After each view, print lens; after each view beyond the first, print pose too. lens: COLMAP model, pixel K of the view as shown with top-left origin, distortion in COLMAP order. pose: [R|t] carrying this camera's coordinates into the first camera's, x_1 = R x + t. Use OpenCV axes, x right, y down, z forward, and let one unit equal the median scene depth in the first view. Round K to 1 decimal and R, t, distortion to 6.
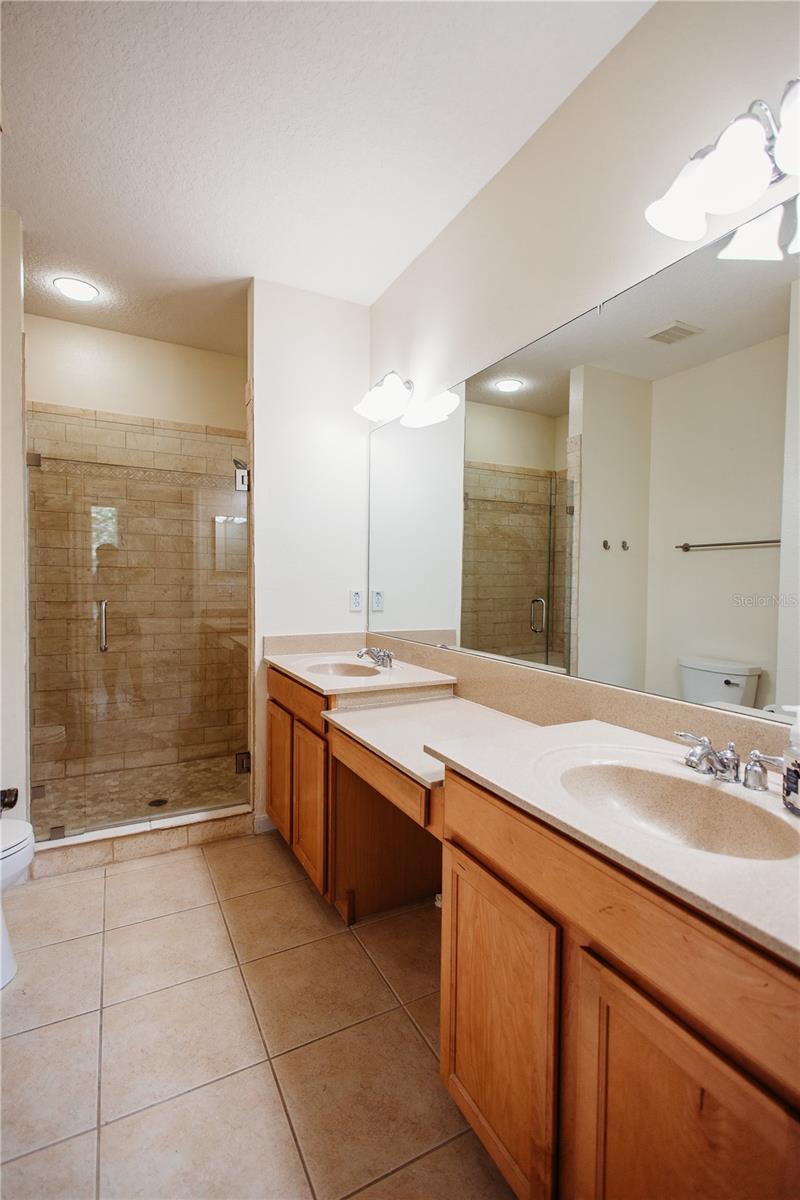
lens RADIAL K [[547.8, 0, 398.8], [0, 547.8, 601.0], [0, 0, 1]] dist [0.007431, -0.001001]
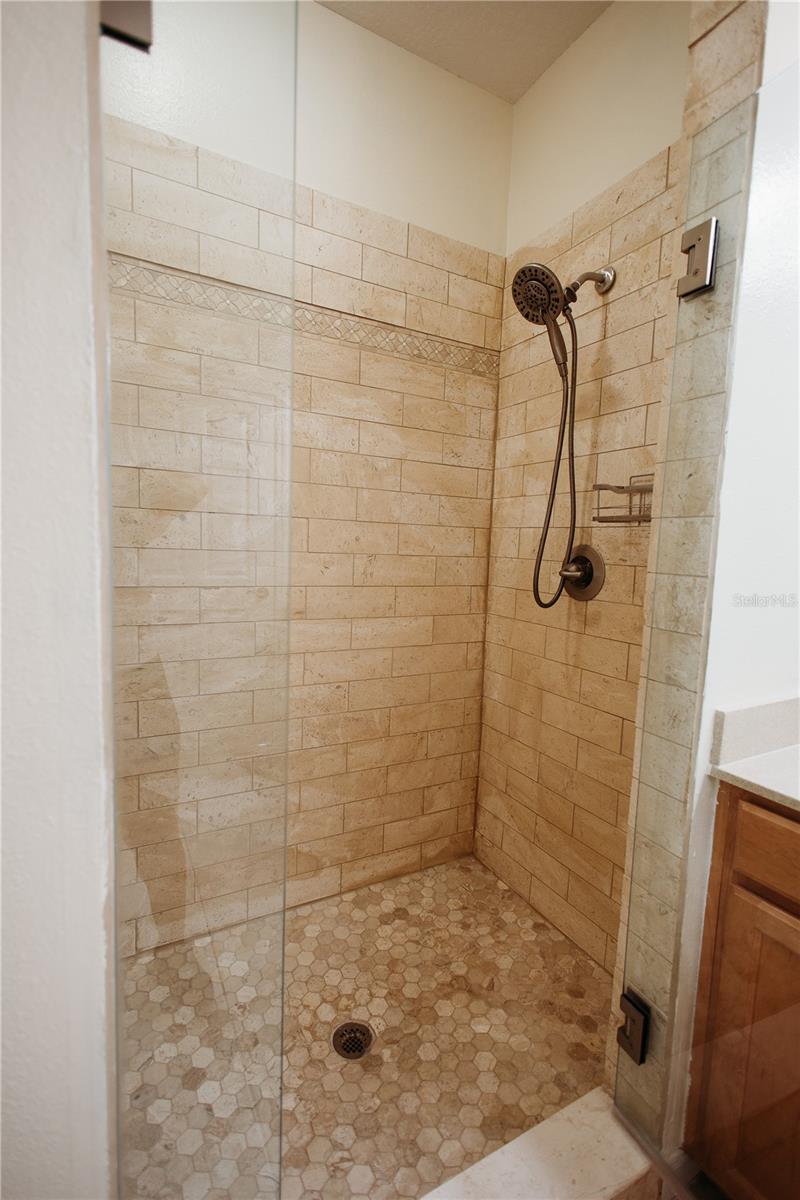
lens RADIAL K [[547.8, 0, 398.8], [0, 547.8, 601.0], [0, 0, 1]] dist [0.007431, -0.001001]
pose [[0.999640, 0.022826, 0.014106, -0.405847], [-0.023755, 0.997286, 0.069687, -0.024622], [-0.012477, -0.069997, 0.997469, 0.559803]]
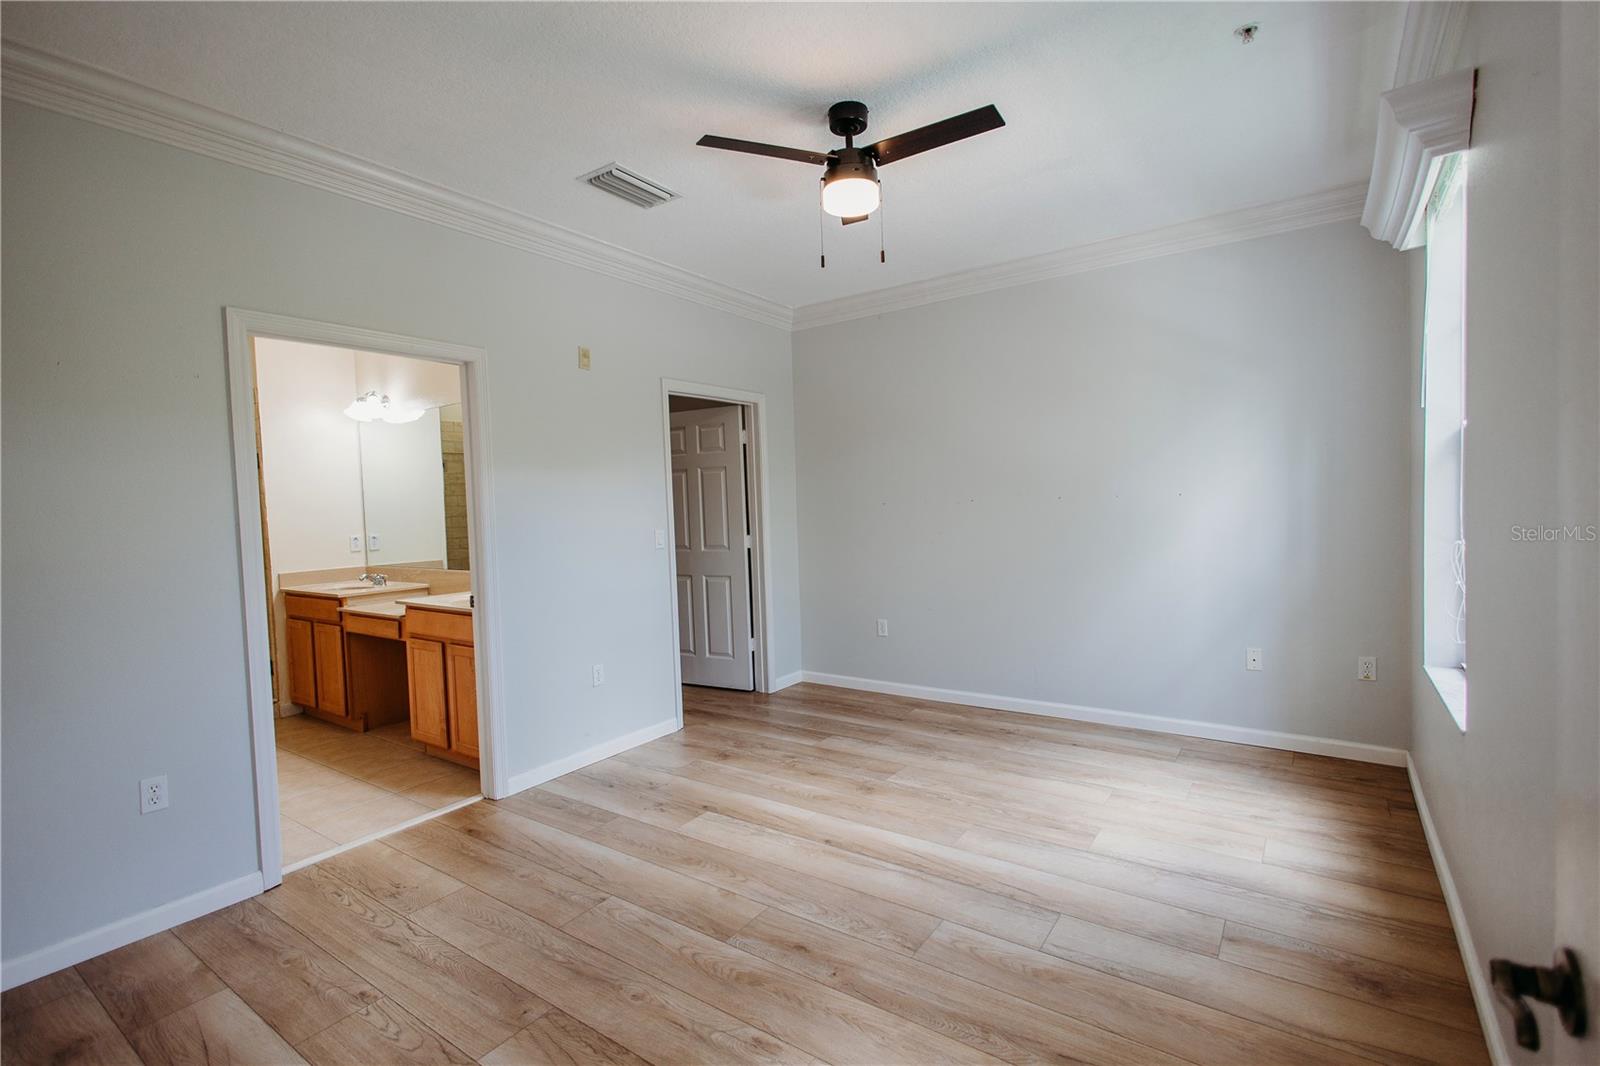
lens RADIAL K [[730.4, 0, 801.1], [0, 730.4, 533.0], [0, 0, 1]] dist [0.007431, -0.001001]
pose [[0.888842, -0.063687, 0.453766, 0.079325], [0.065849, 0.997768, 0.011055, 0.025277], [-0.453458, 0.020054, 0.891052, -1.078662]]
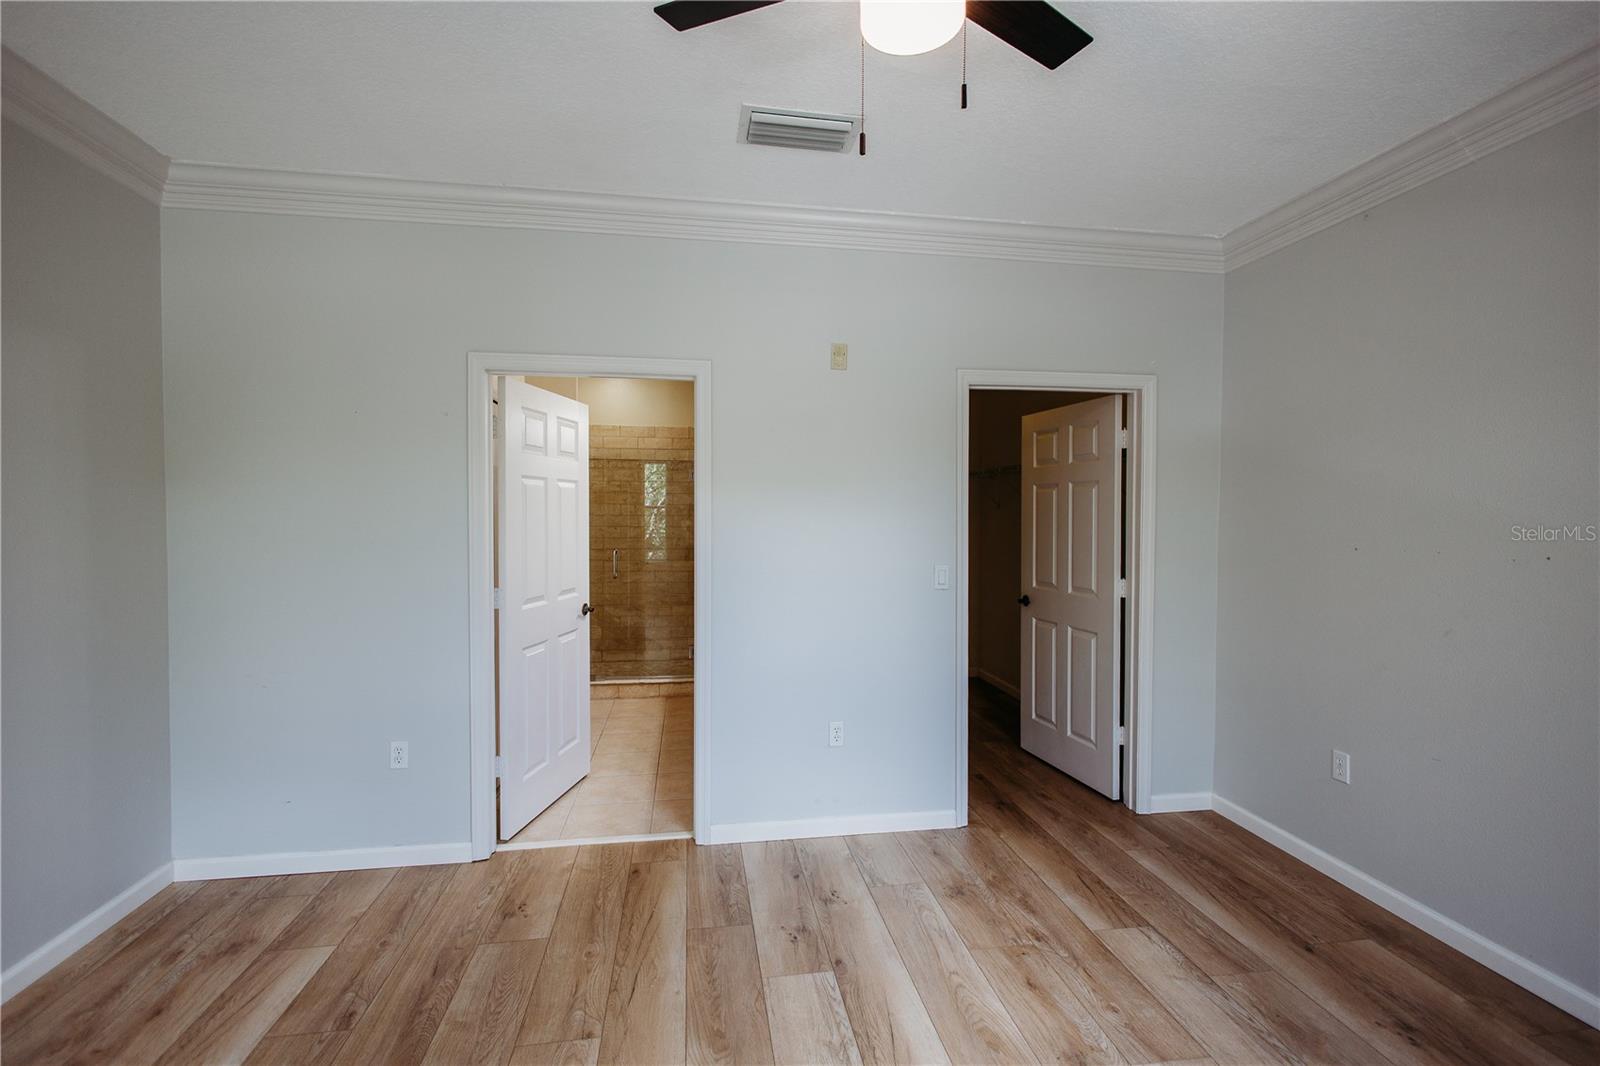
lens RADIAL K [[730.4, 0, 801.1], [0, 730.4, 533.0], [0, 0, 1]] dist [0.007431, -0.001001]
pose [[0.945775, -0.002752, -0.324811, 0.623160], [-0.002688, 0.999864, -0.016300, -0.012798], [0.324812, 0.016289, 0.945638, -0.809616]]
